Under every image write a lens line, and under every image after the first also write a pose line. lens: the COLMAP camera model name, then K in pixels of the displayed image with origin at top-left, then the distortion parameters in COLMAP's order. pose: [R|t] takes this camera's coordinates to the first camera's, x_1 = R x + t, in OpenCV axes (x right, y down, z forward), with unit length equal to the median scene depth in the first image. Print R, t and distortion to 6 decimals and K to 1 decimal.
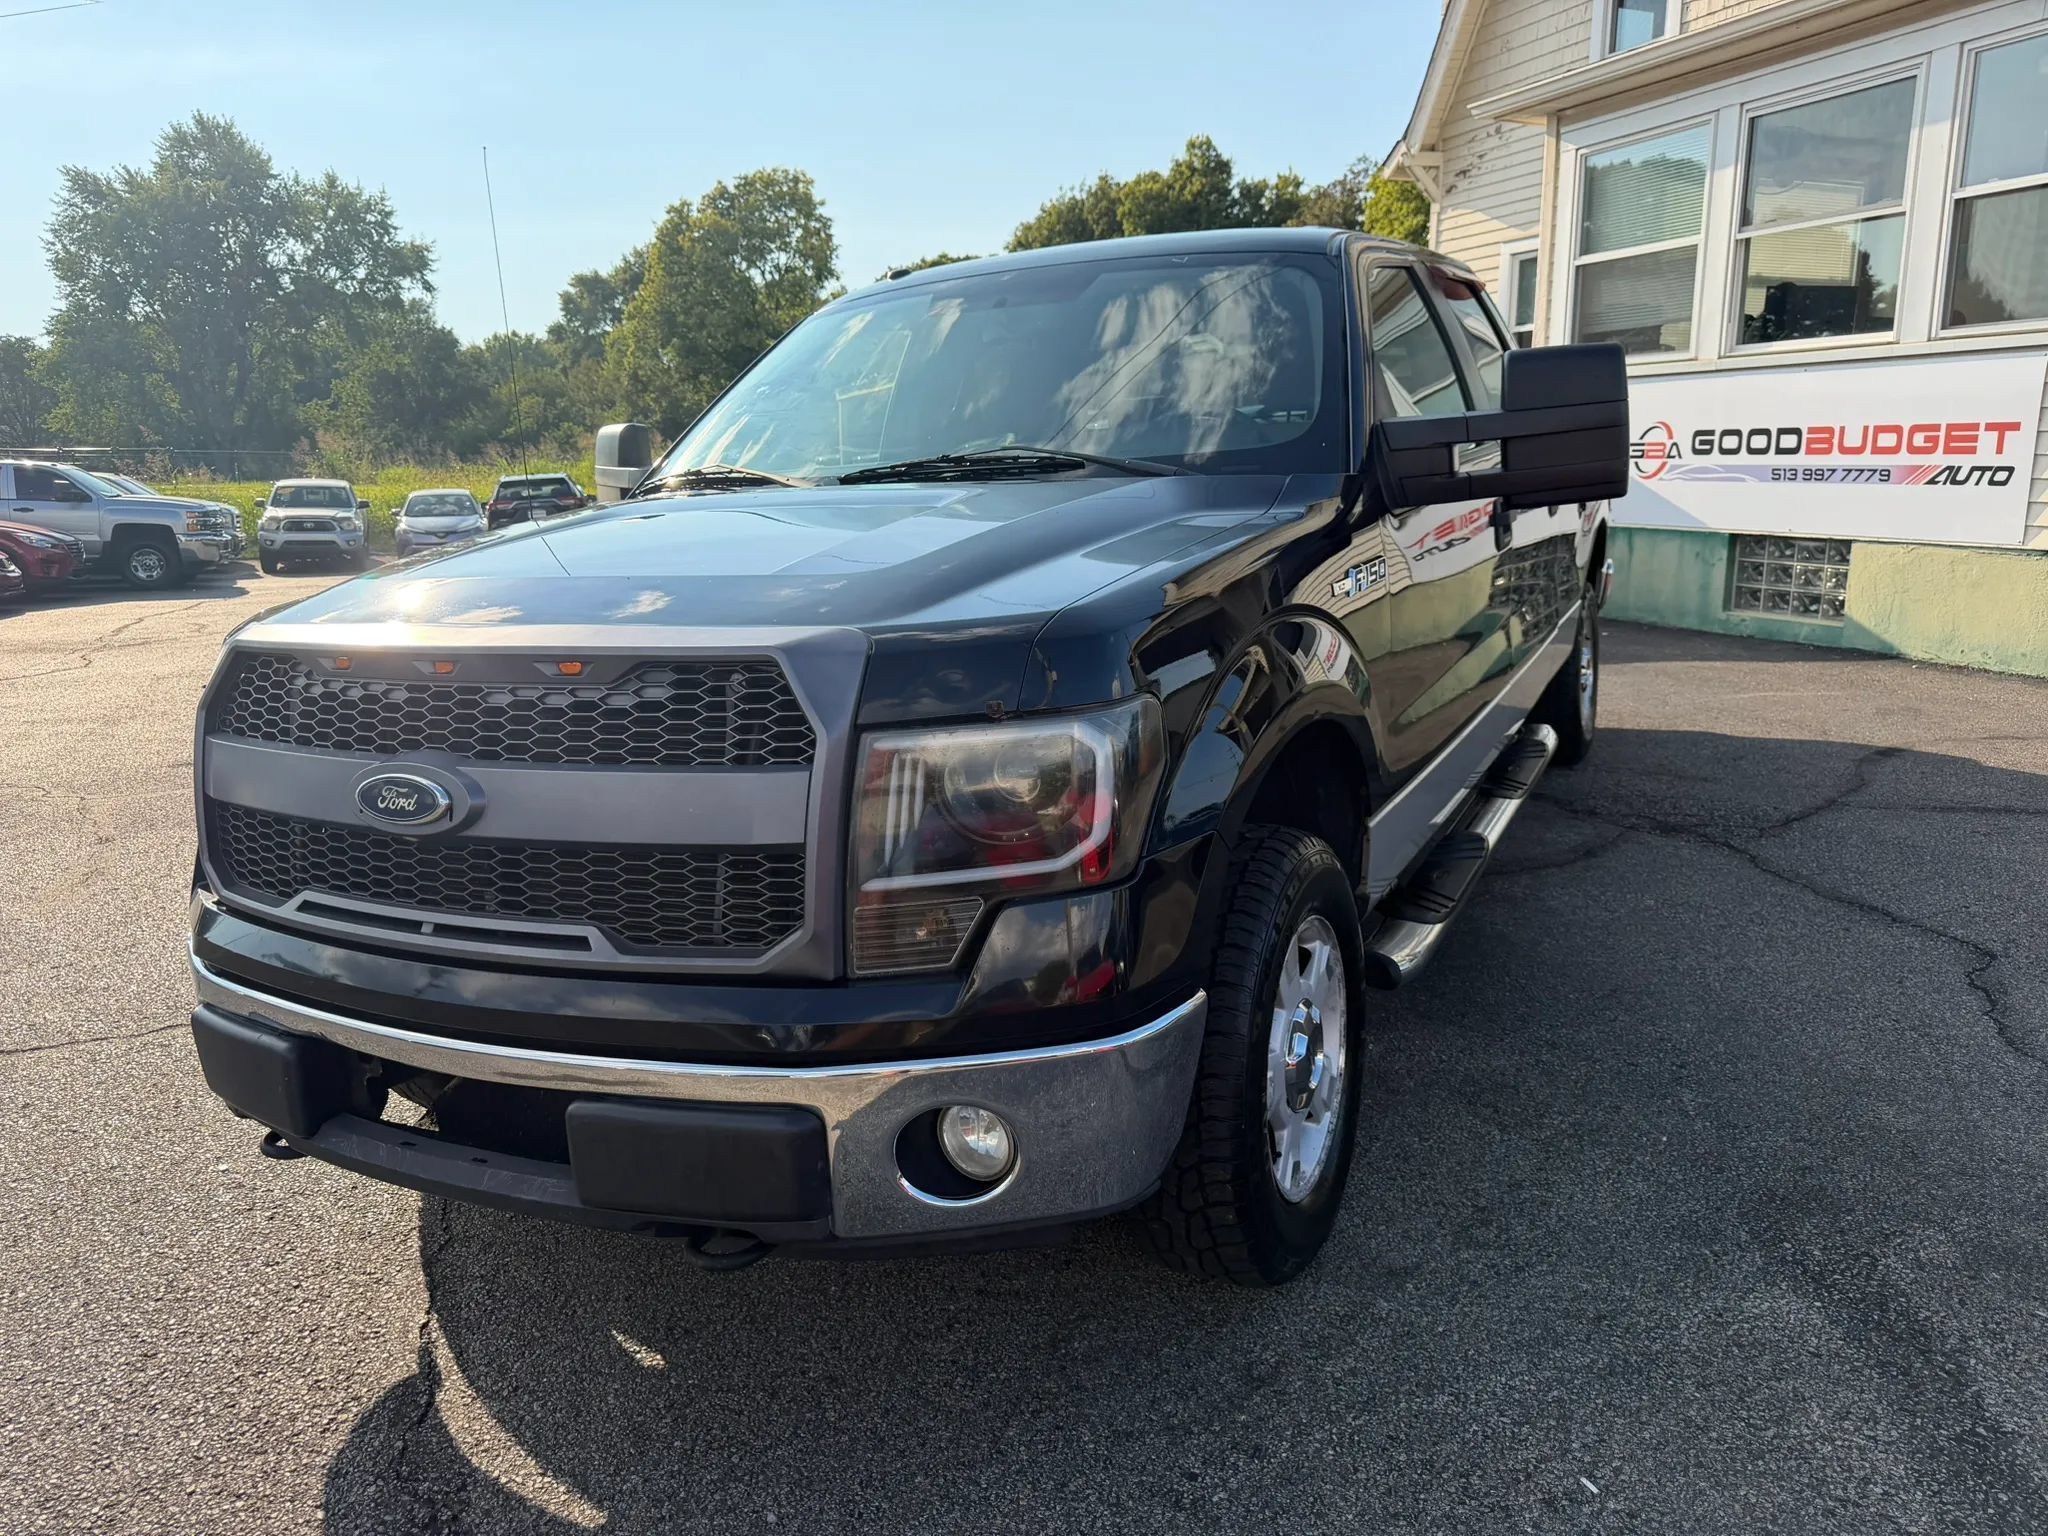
lens RADIAL K [[1512.4, 0, 1024.6], [0, 1512.4, 750.2], [0, 0, 1]] dist [-0.002892, -0.001008]
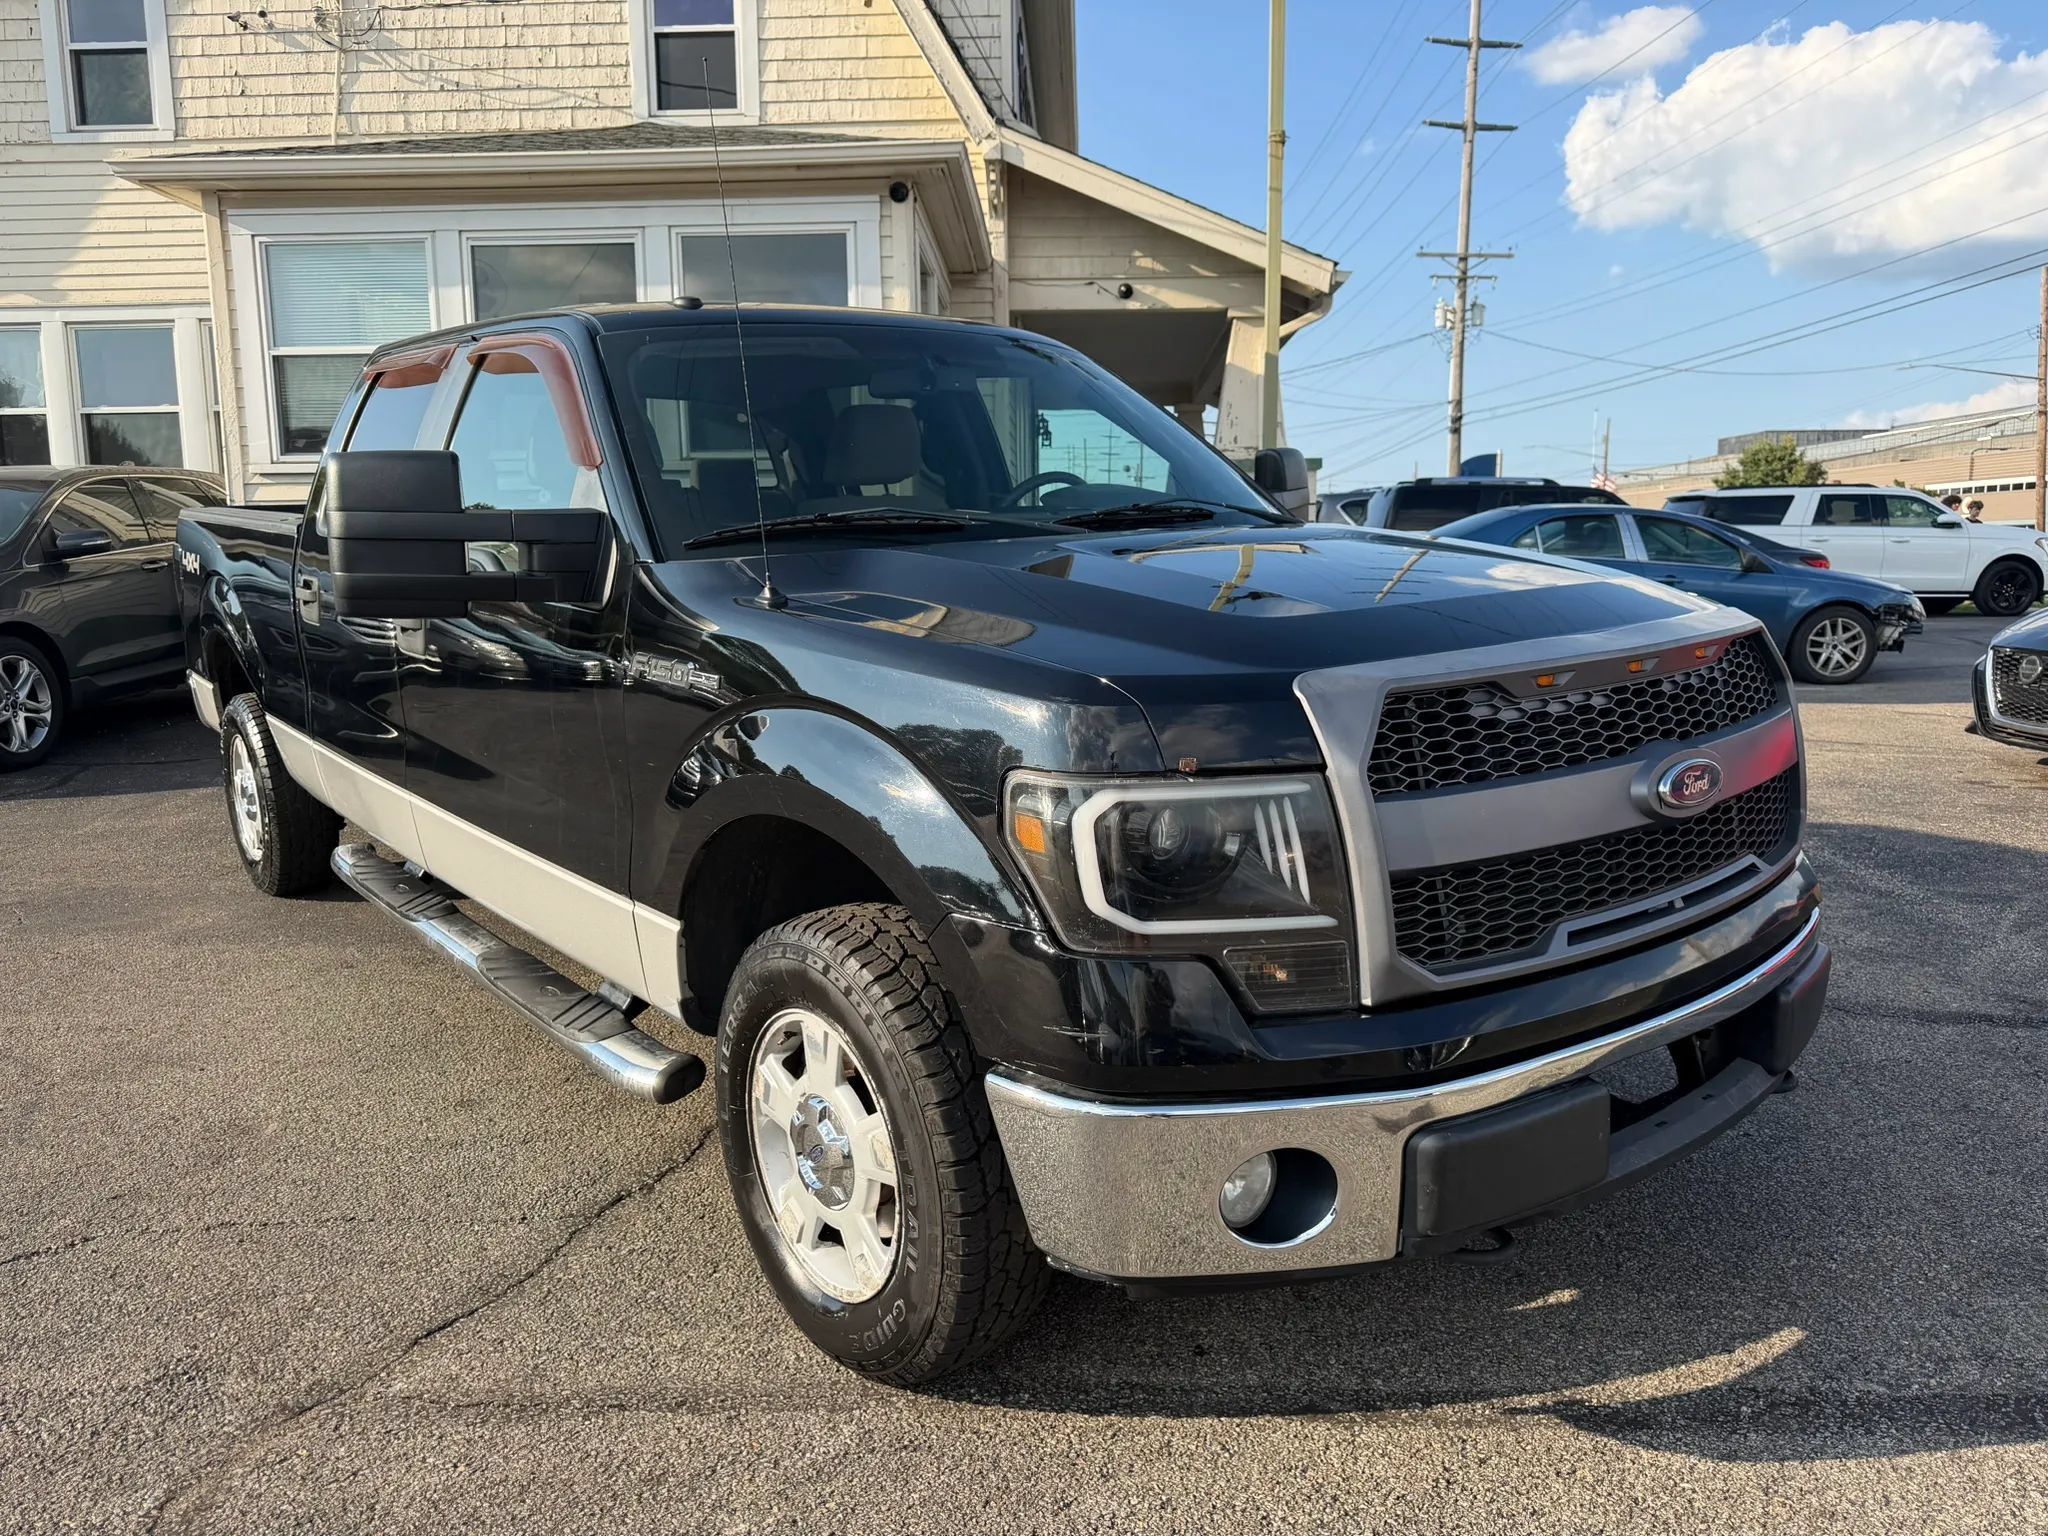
lens RADIAL K [[1493.7, 0, 1018.7], [0, 1493.7, 761.3], [0, 0, 1]] dist [0.002603, -0.009247]
pose [[0.394189, -0.114512, 0.911867, -0.391172], [0.178102, 0.982915, 0.046442, -0.029450], [-0.901607, 0.144098, 0.407849, 0.249048]]
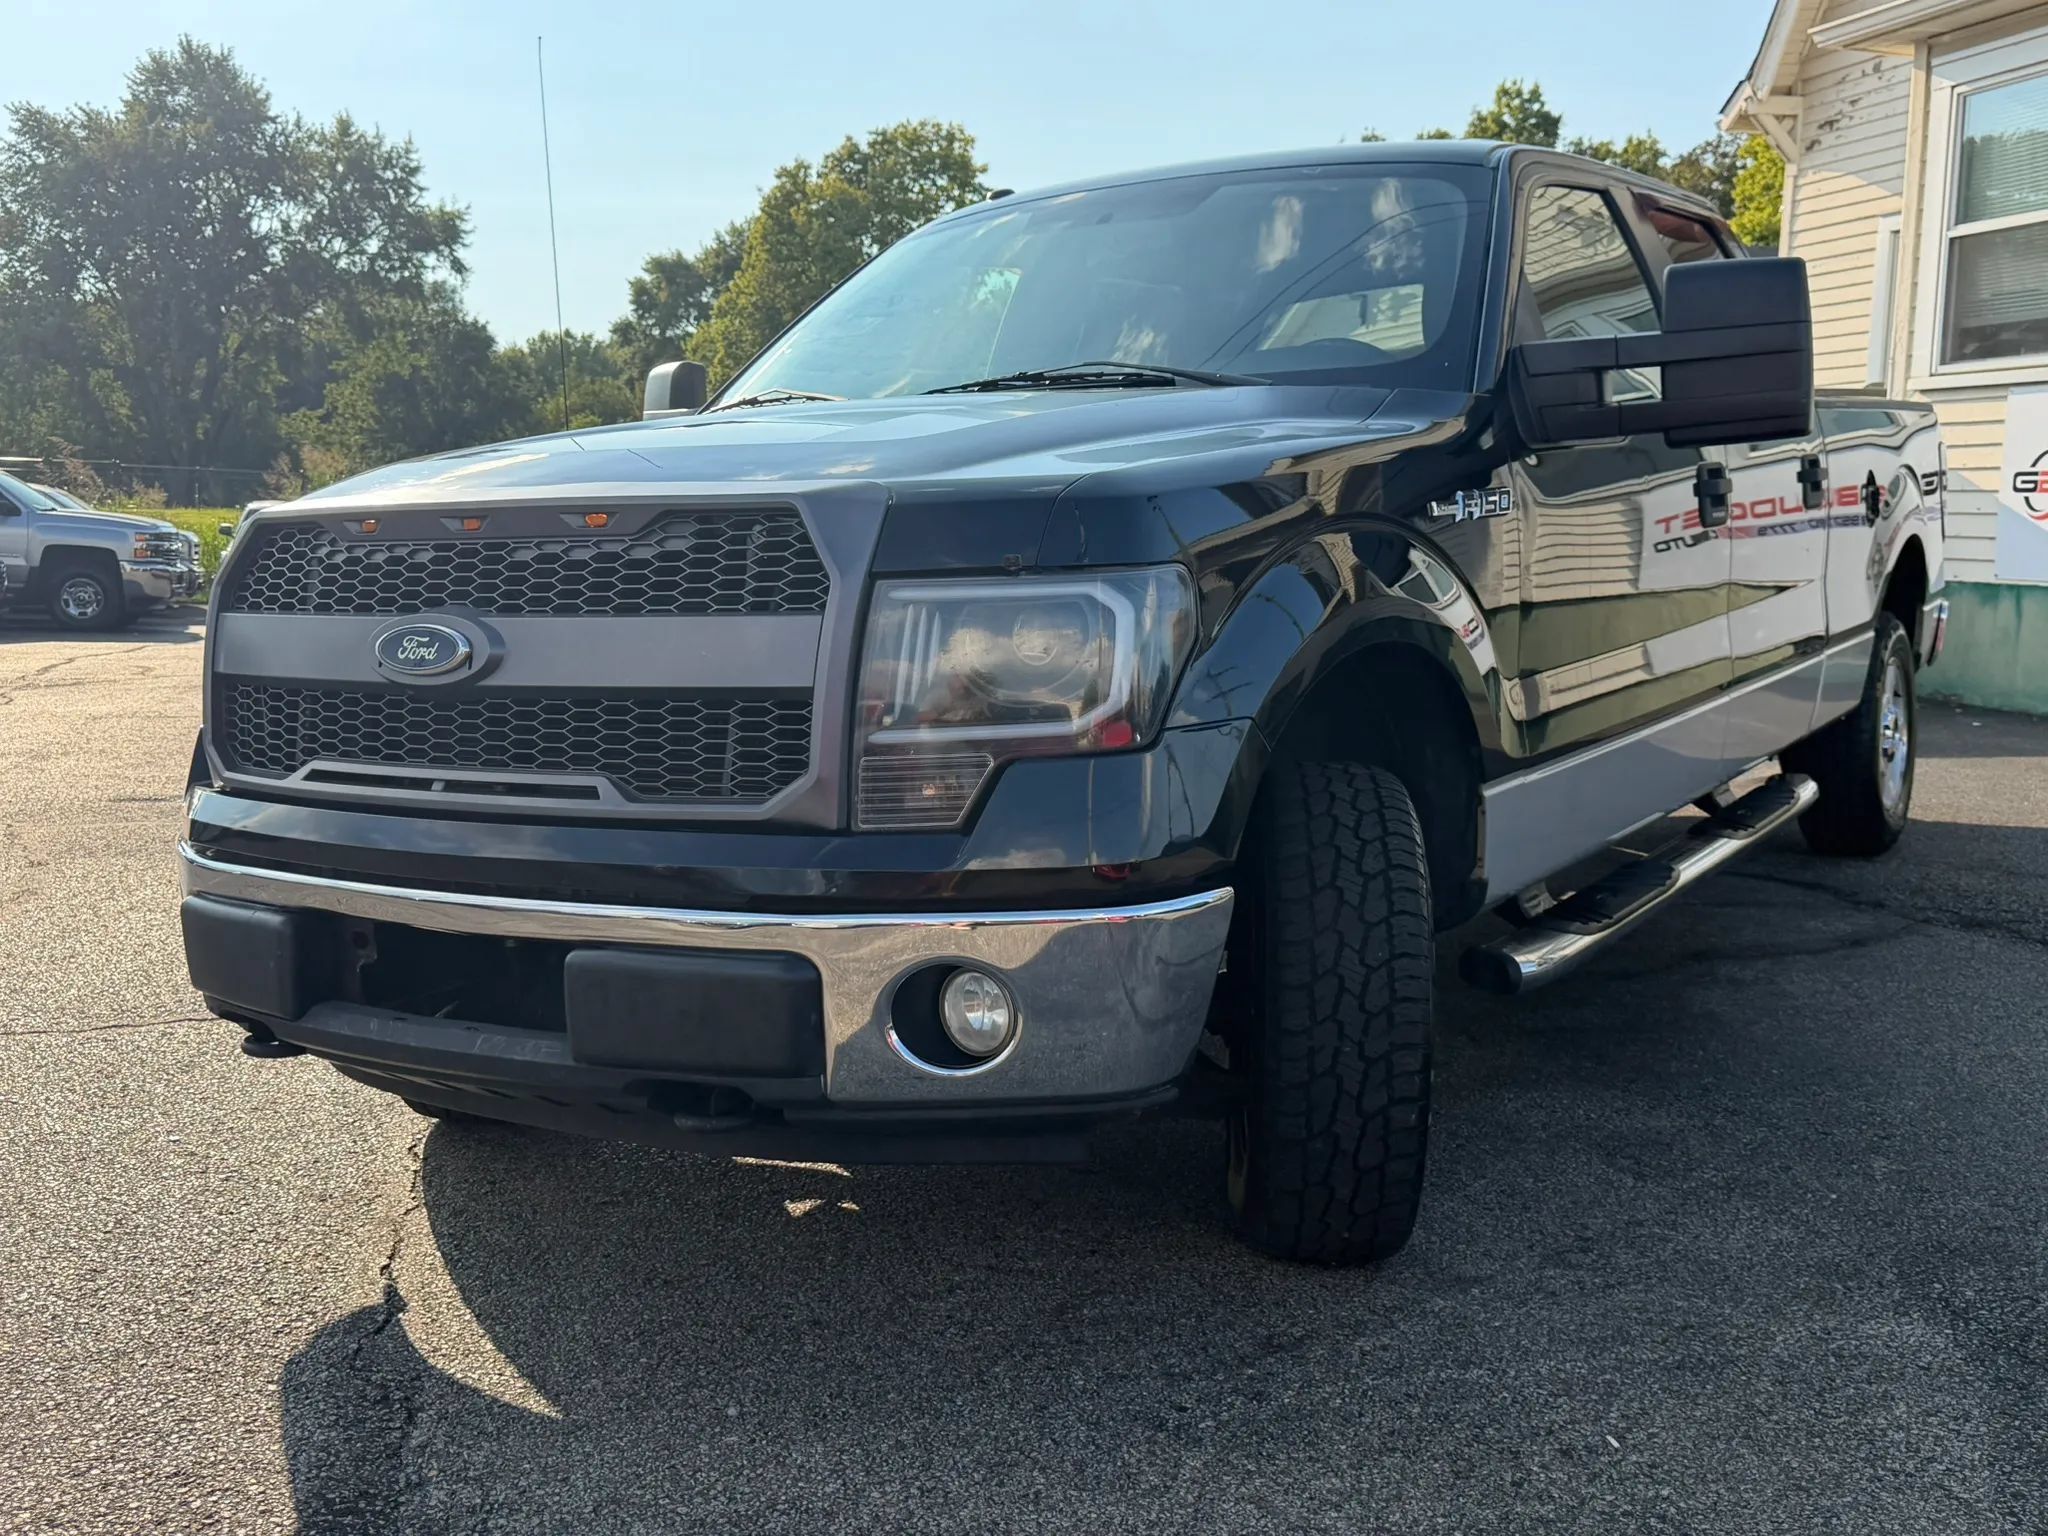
lens RADIAL K [[2120.2, 0, 1045.3], [0, 2120.2, 771.8], [0, 0, 1]] dist [0.116572, -0.270322]
pose [[0.994836, 0.041478, -0.092633, 0.031996], [-0.048362, 0.996133, -0.073354, 0.048877], [0.089232, 0.077455, 0.992995, -0.087184]]
